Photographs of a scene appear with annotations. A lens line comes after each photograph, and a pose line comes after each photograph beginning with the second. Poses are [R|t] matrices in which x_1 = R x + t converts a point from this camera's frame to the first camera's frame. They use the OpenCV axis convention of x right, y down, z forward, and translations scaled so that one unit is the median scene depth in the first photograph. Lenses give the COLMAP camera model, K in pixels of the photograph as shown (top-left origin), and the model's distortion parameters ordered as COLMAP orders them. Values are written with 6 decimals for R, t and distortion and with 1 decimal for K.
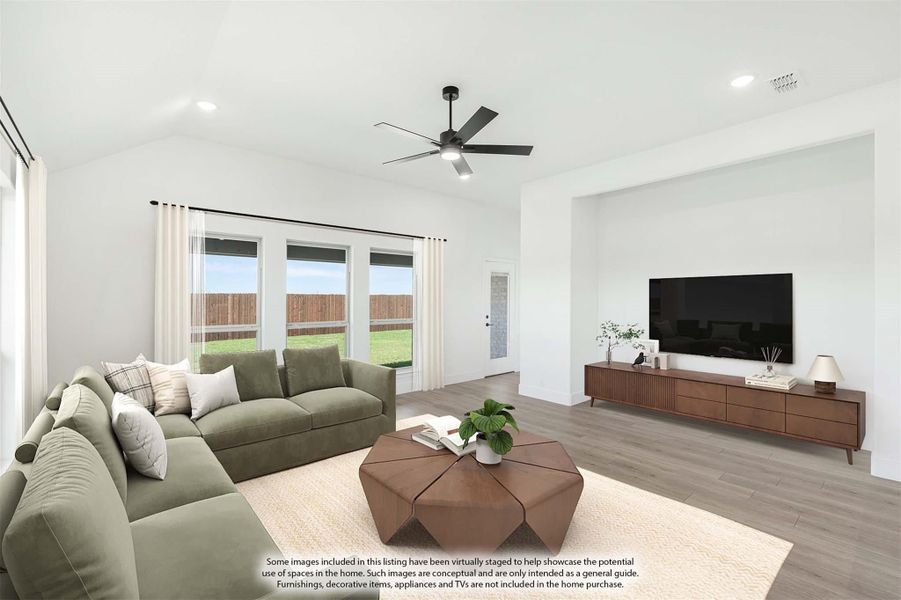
lens RADIAL K [[393.7, 0, 448.0], [0, 393.7, 300.4], [0, 0, 1]] dist [-0.001907, -0.000352]
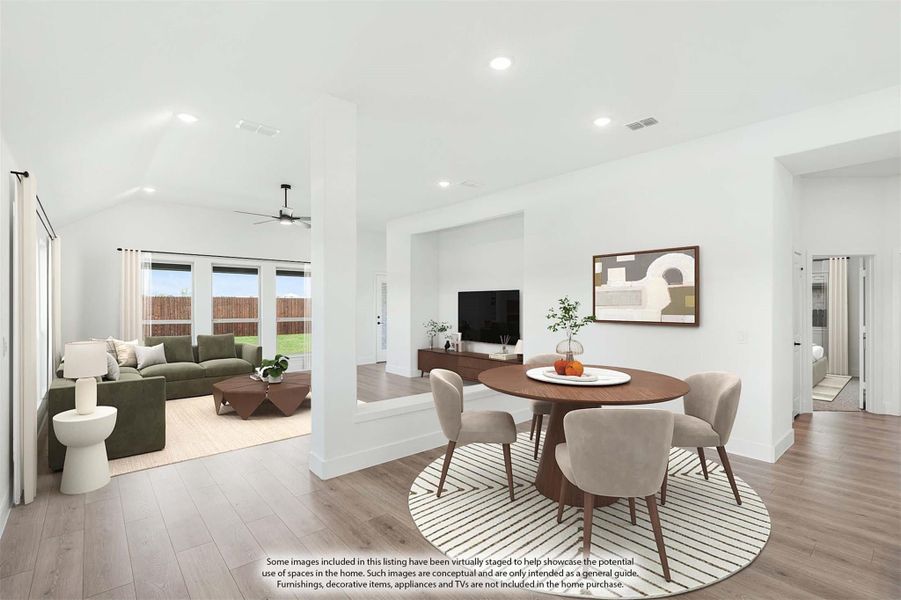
lens RADIAL K [[418.3, 0, 452.1], [0, 418.3, 304.4], [0, 0, 1]] dist [-0.001018, 0.000483]
pose [[0.999979, 0.001074, -0.006339, 0.612526], [-0.001041, 0.999986, 0.005192, -0.015500], [0.006344, -0.005185, 0.999966, -0.700233]]
